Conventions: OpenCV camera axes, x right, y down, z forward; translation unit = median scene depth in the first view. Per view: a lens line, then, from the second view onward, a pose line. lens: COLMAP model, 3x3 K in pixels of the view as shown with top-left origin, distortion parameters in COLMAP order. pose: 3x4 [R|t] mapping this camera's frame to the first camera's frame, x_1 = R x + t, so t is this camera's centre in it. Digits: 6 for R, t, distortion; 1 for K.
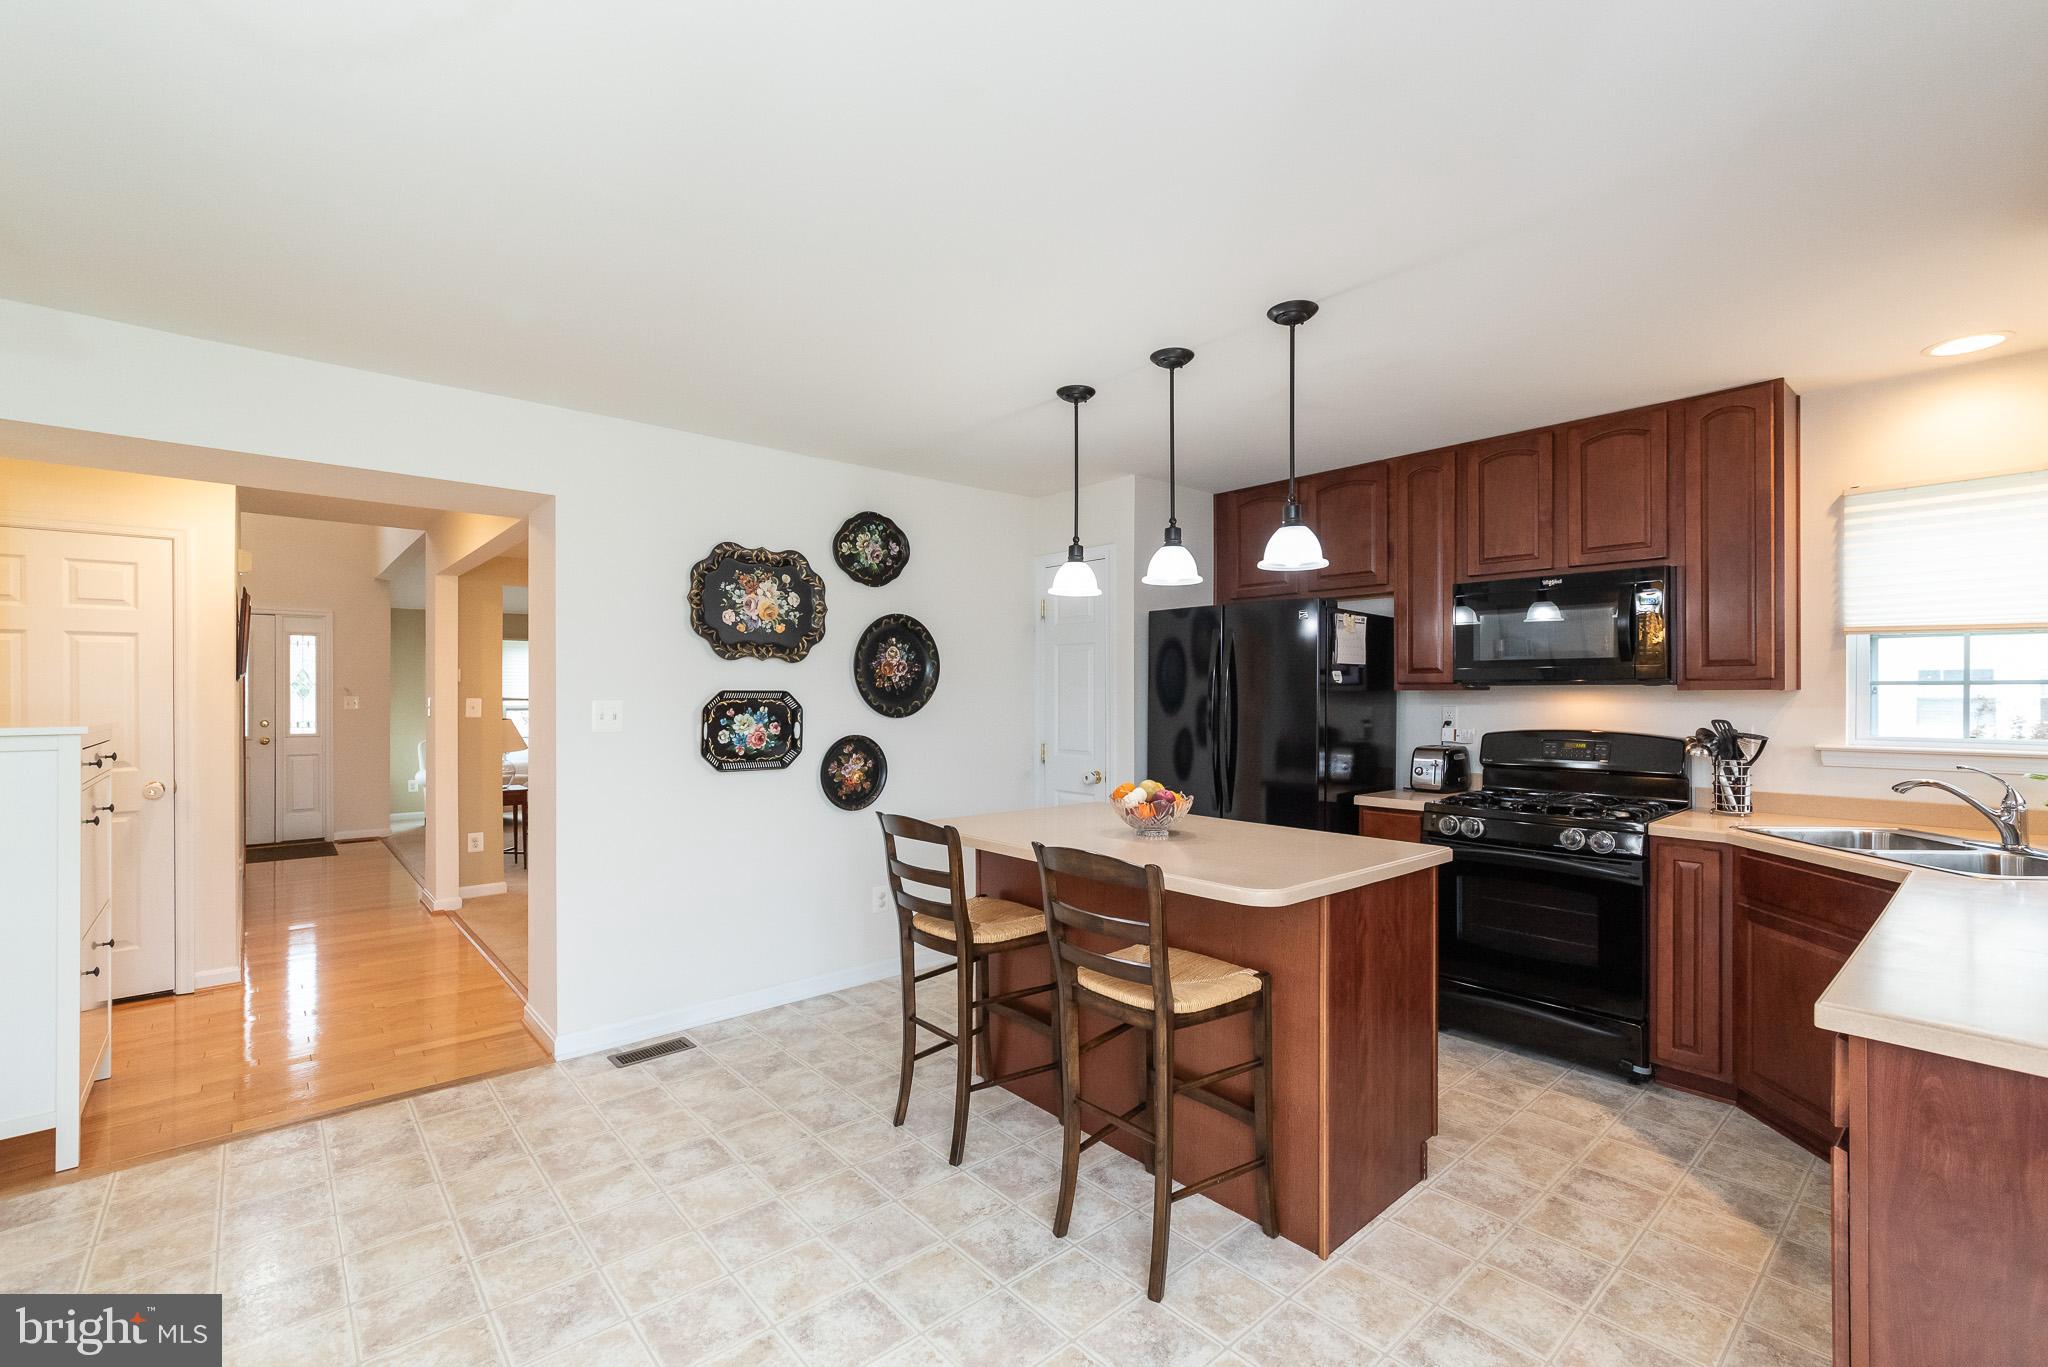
lens RADIAL K [[879.0, 0, 1034.3], [0, 879.0, 692.7], [0, 0, 1]] dist [-0.004875, 0.001145]
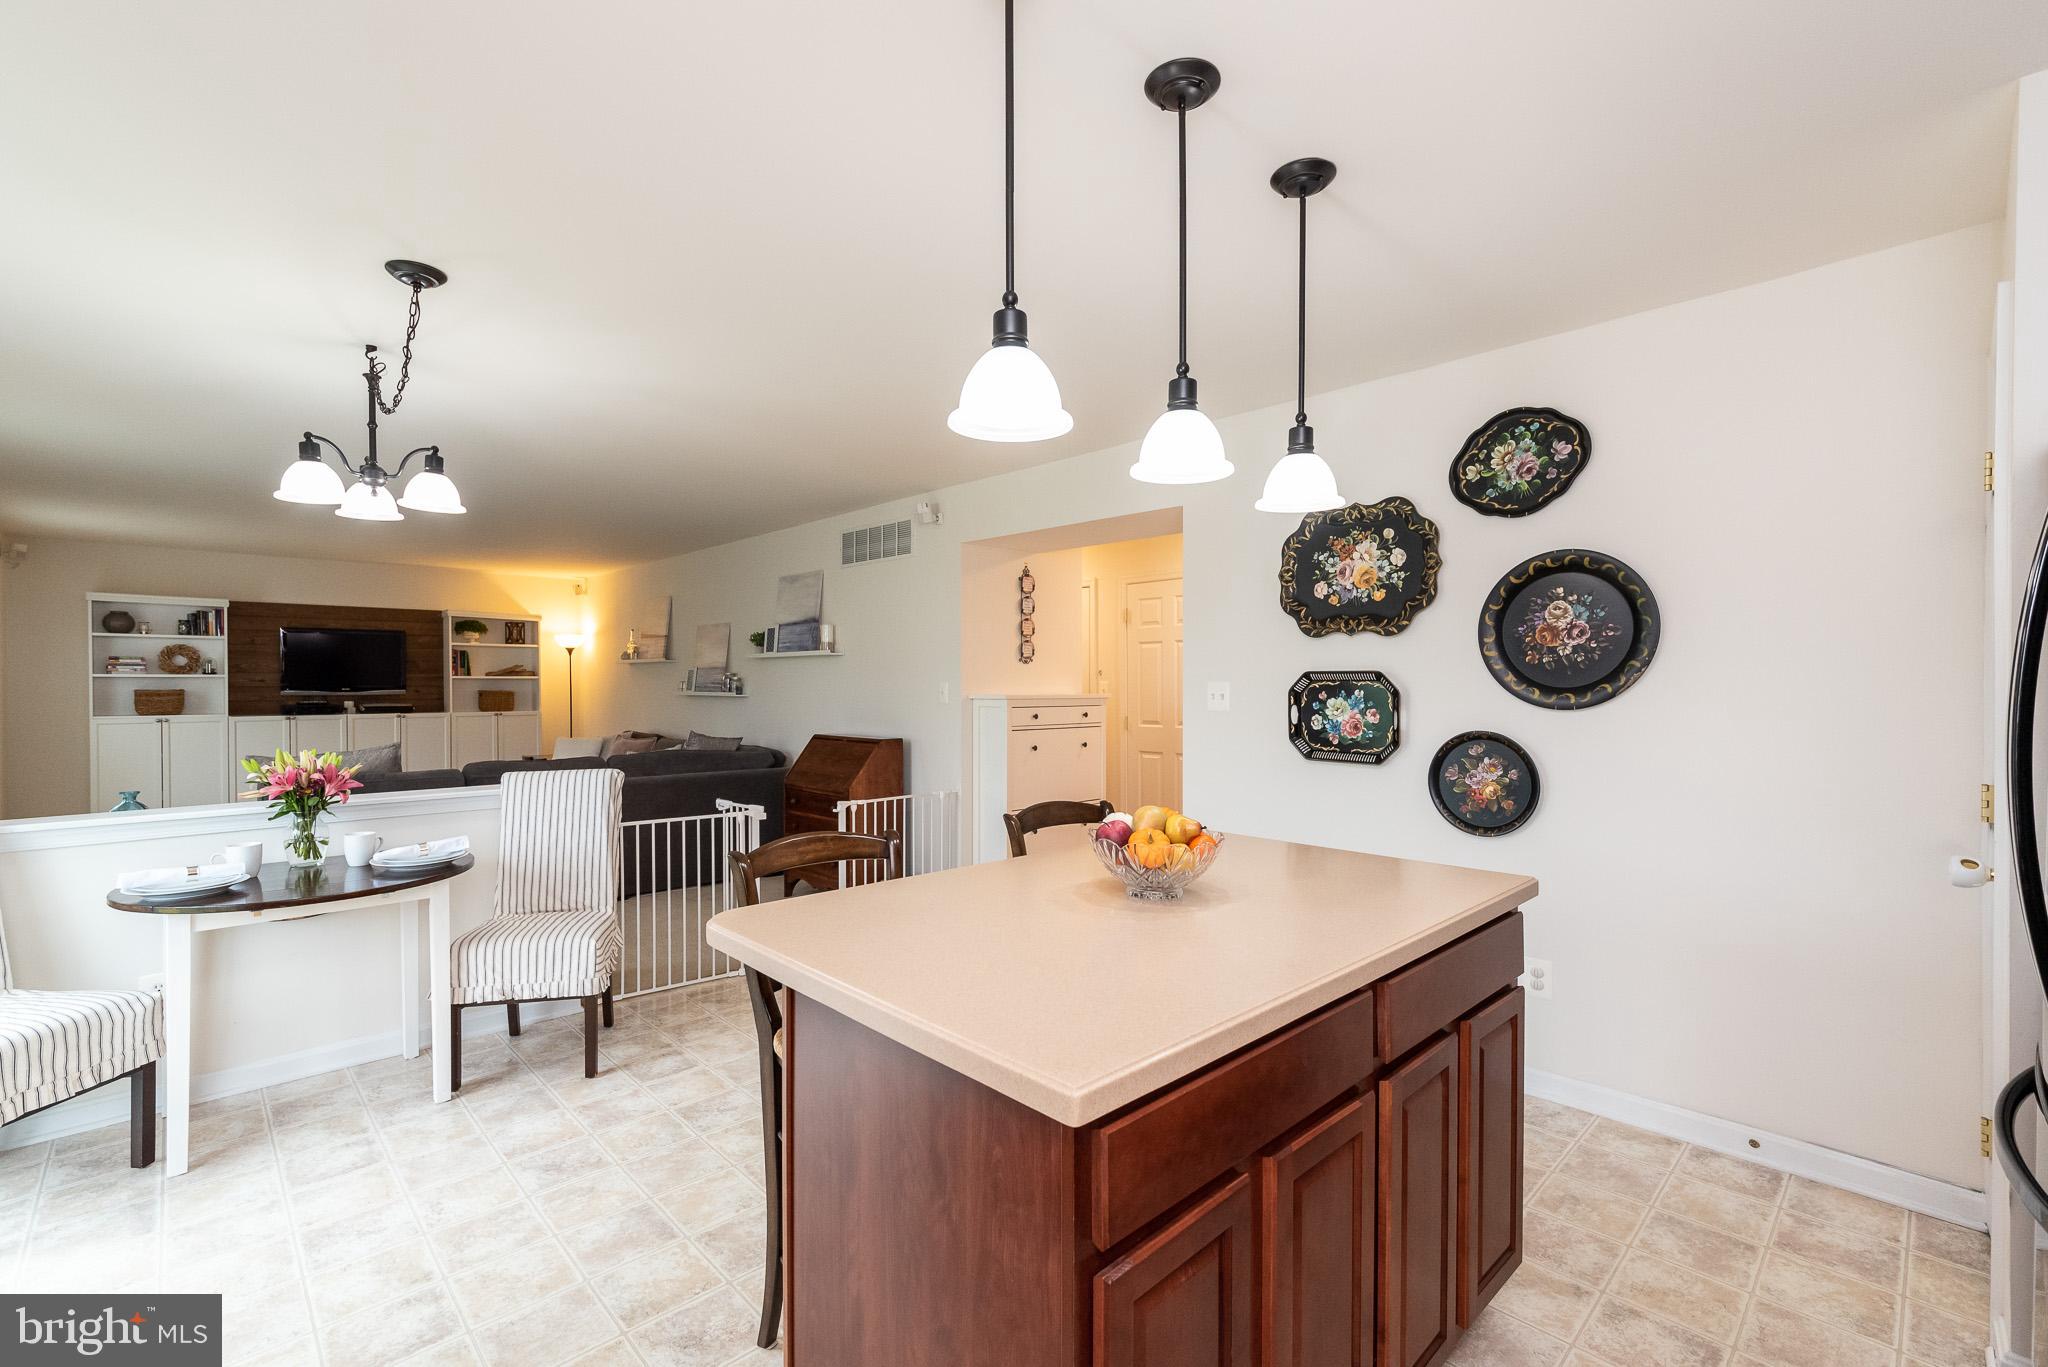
lens RADIAL K [[879.0, 0, 1003.9], [0, 879.0, 687.5], [0, 0, 1]] dist [-0.004875, 0.001145]
pose [[0.022818, -0.003542, -0.999733, 0.539451], [-0.007018, 0.999969, -0.003703, 0.019544], [0.999715, 0.007100, 0.022792, 0.642079]]
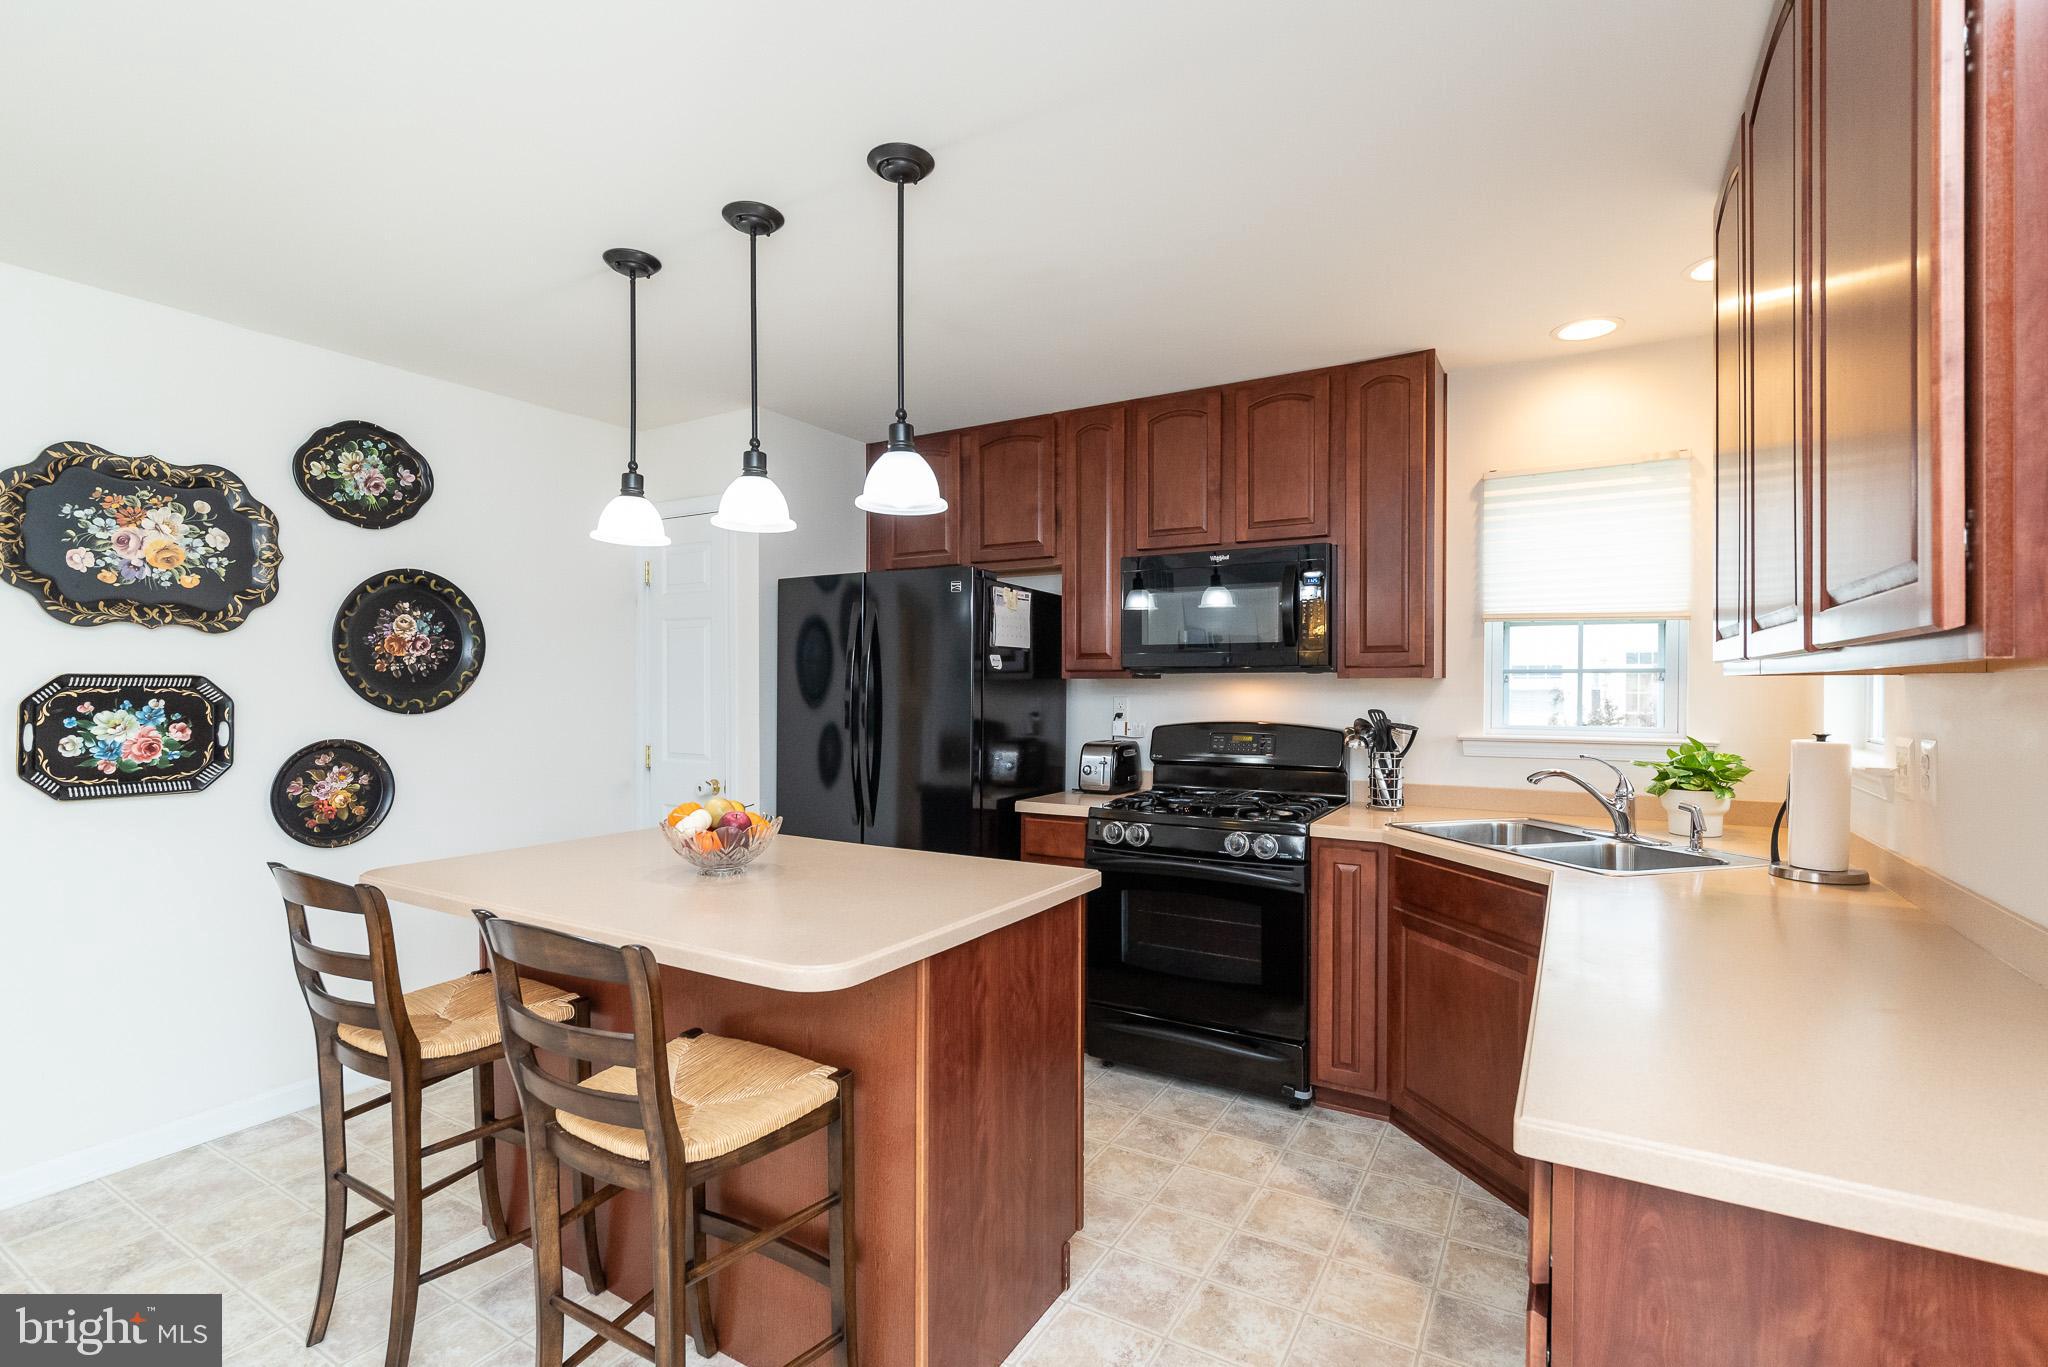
lens RADIAL K [[918.9, 0, 1034.7], [0, 918.9, 694.4], [0, 0, 1]] dist [-0.009520, 0.001216]
pose [[0.949998, -0.001547, 0.312252, 0.104453], [-0.001704, 0.999947, 0.010138, 0.004503], [-0.312251, -0.010163, 0.949945, 0.147865]]
